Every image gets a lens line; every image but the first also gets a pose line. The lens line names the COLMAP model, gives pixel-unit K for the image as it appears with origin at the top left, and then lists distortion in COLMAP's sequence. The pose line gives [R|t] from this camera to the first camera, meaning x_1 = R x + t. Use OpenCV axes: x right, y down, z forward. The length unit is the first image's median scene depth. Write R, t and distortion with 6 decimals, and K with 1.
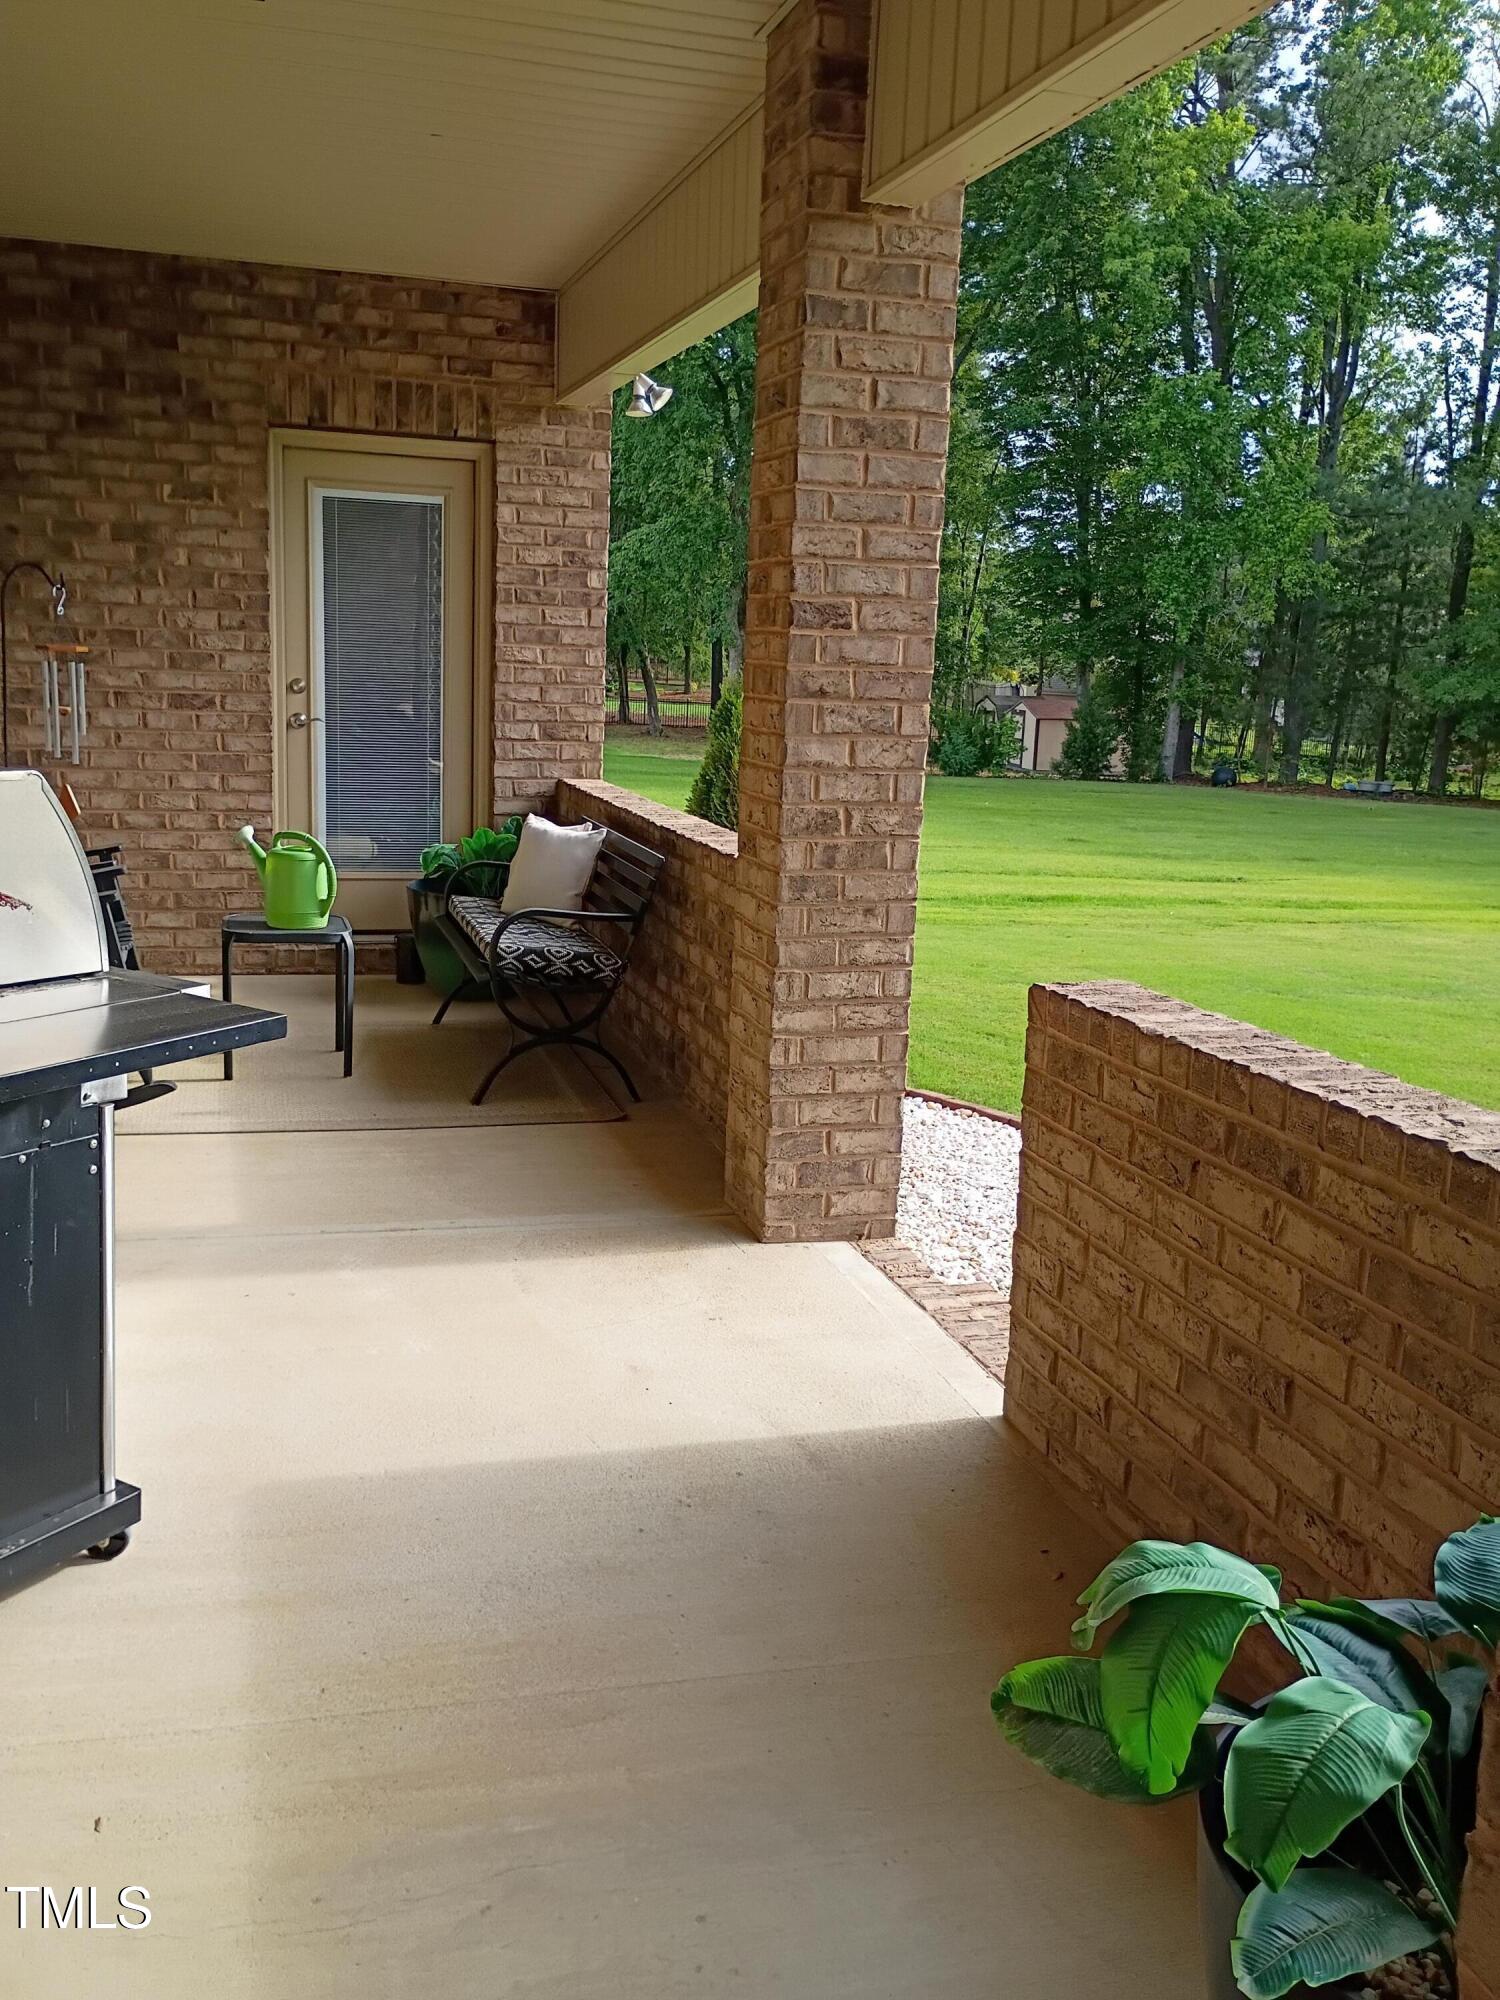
lens RADIAL K [[1731.6, 0, 743.1], [0, 1731.6, 995.2], [0, 0, 1]] dist [0.007973, 0.003109]
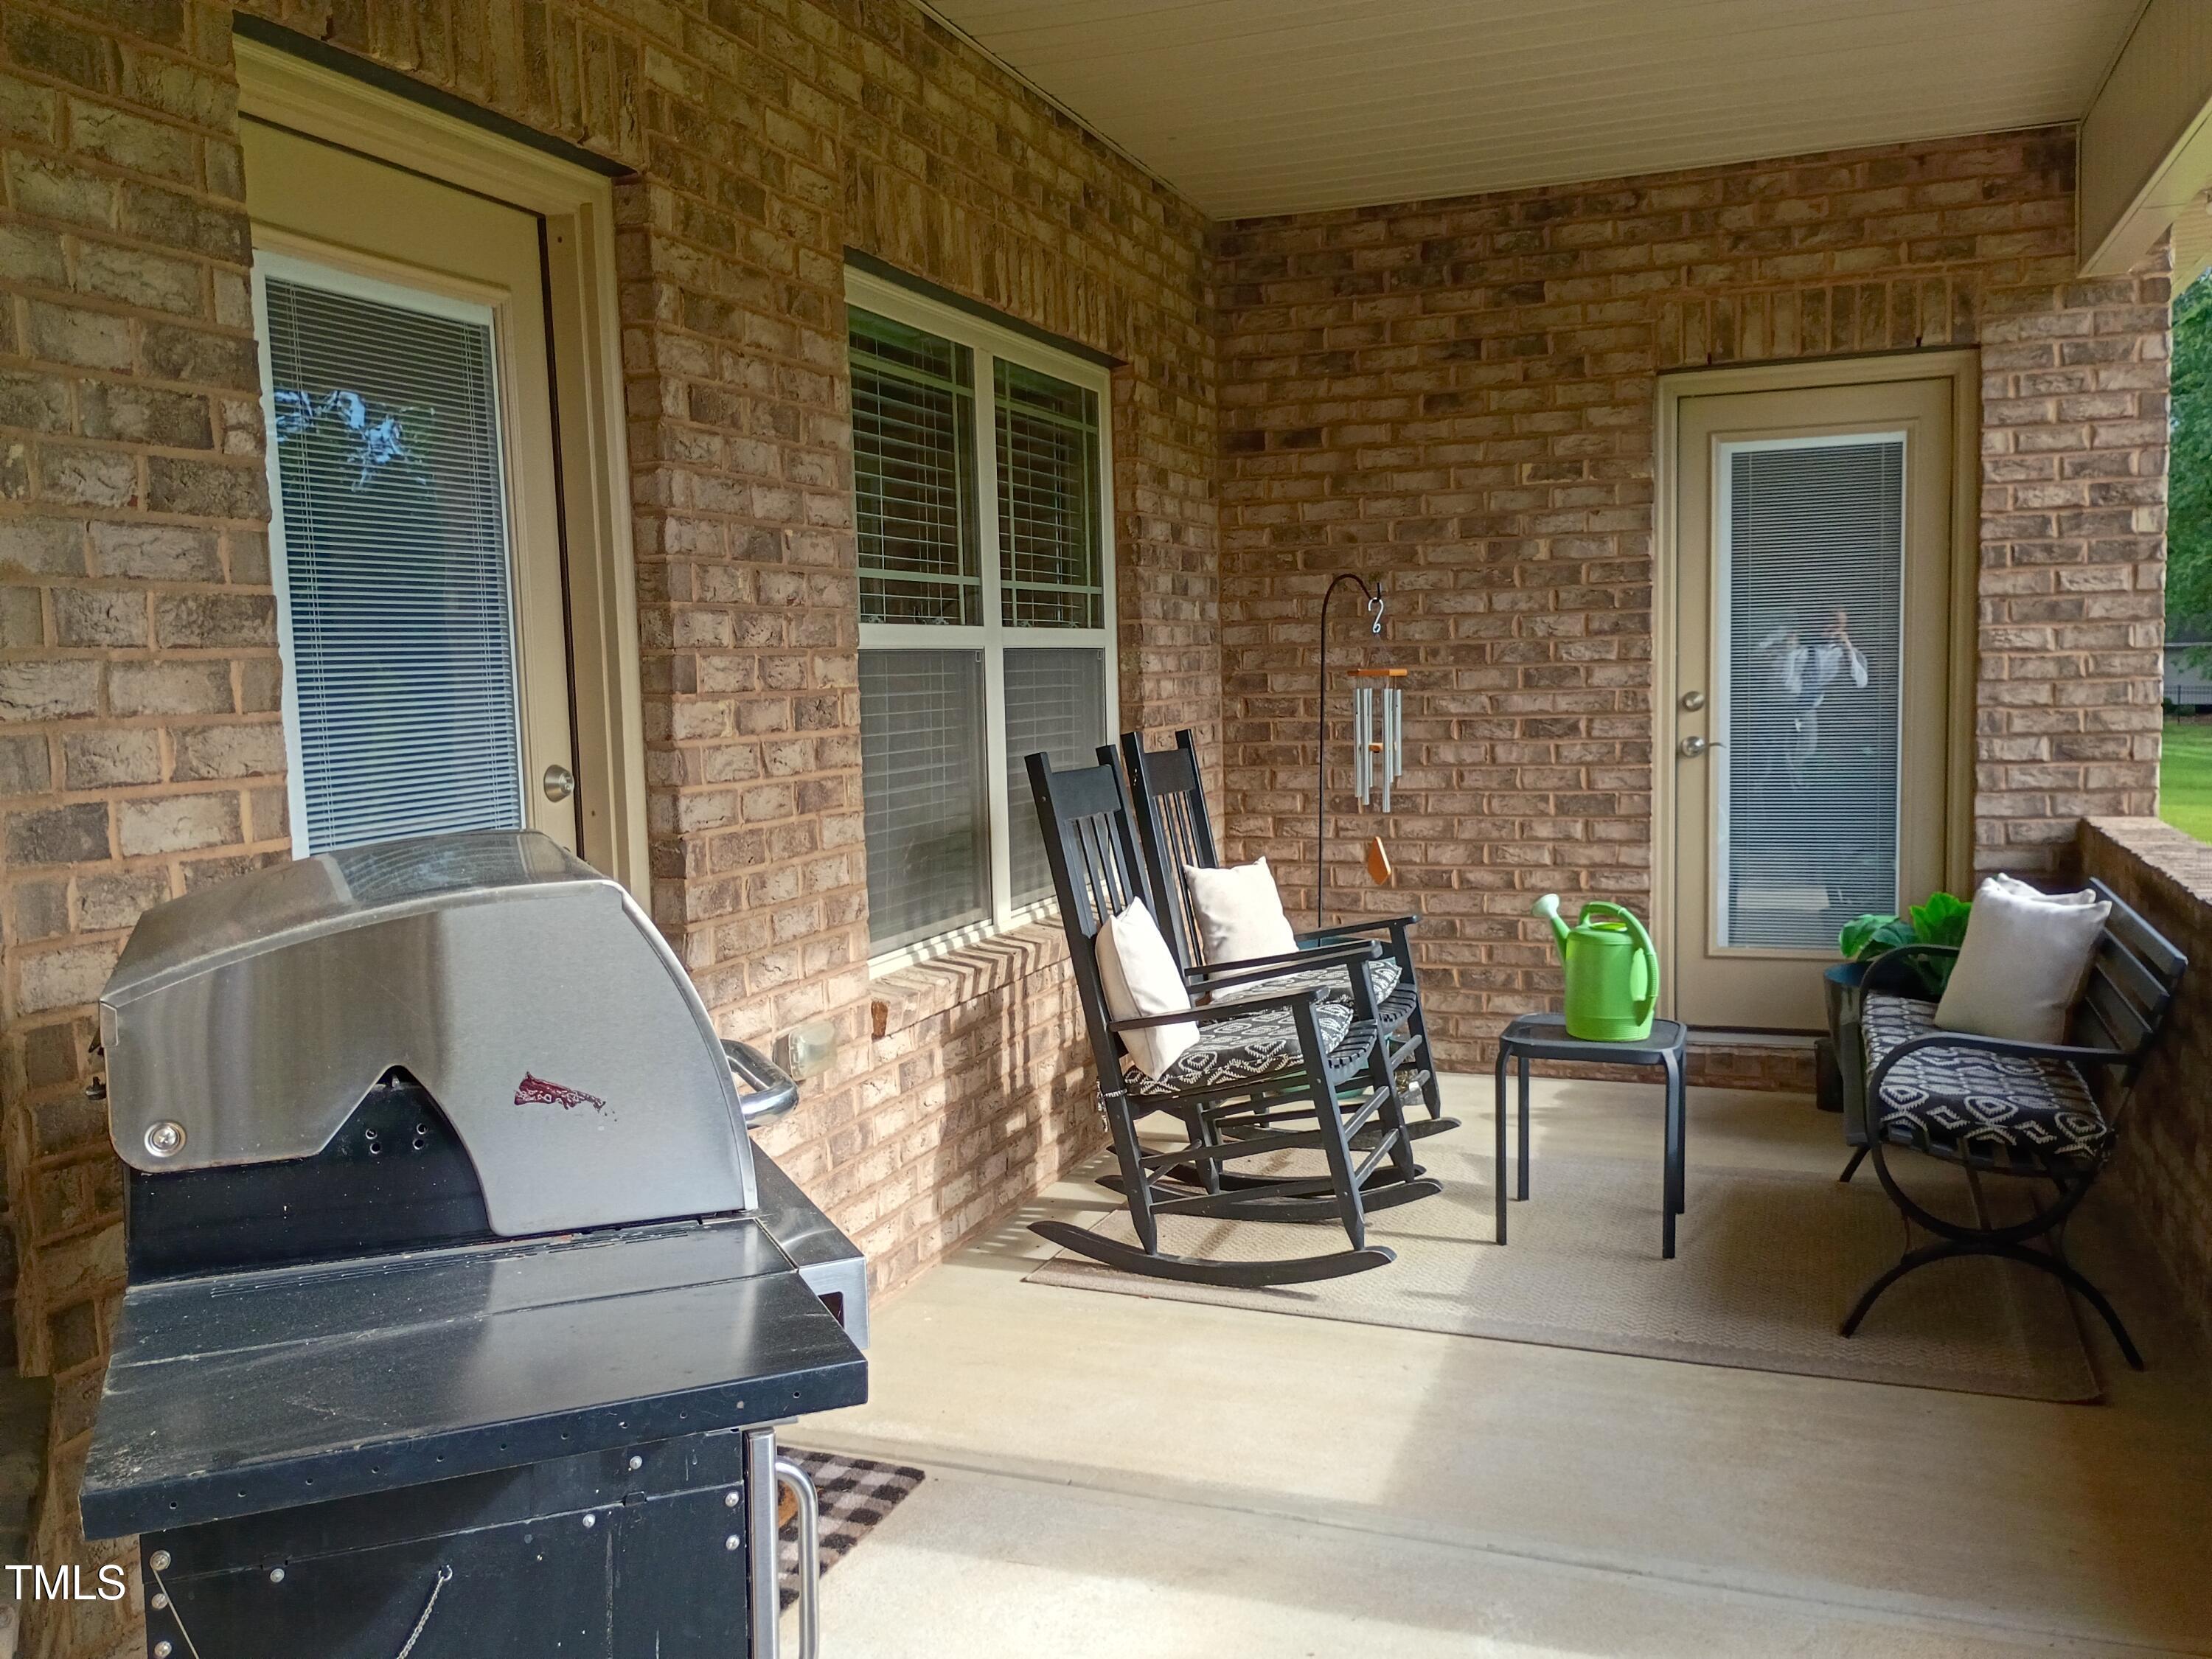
lens RADIAL K [[1915.1, 0, 1064.2], [0, 1915.1, 816.3], [0, 0, 1]] dist [0.007973, 0.003109]
pose [[0.785573, -0.015126, -0.618584, 0.046515], [-0.057058, 0.993671, -0.096758, -0.032766], [0.616132, 0.111305, 0.779738, 0.188585]]
